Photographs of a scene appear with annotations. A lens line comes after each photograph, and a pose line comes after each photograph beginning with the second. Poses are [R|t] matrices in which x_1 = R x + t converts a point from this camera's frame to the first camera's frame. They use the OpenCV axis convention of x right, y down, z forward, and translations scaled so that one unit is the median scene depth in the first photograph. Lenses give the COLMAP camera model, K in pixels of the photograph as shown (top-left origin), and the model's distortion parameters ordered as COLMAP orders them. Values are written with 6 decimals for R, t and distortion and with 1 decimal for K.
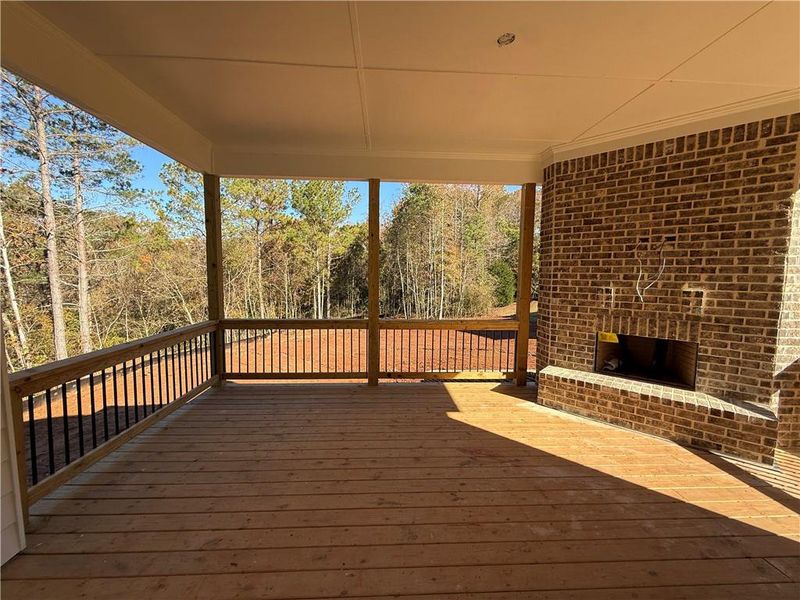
lens RADIAL K [[314.1, 0, 398.9], [0, 314.1, 299.2], [0, 0, 1]] dist [0.000198, 0.000097]
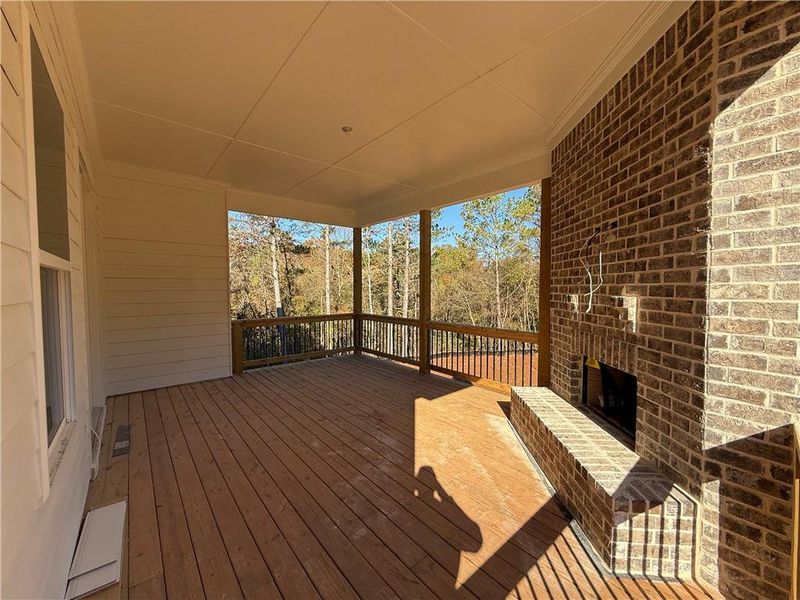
lens RADIAL K [[314.1, 0, 400.8], [0, 314.1, 299.0], [0, 0, 1]] dist [0.000198, 0.000097]
pose [[0.617618, 0.017059, -0.786293, 1.226793], [-0.056729, 0.998127, -0.022905, 0.020783], [0.784429, 0.058752, 0.617429, 0.209958]]
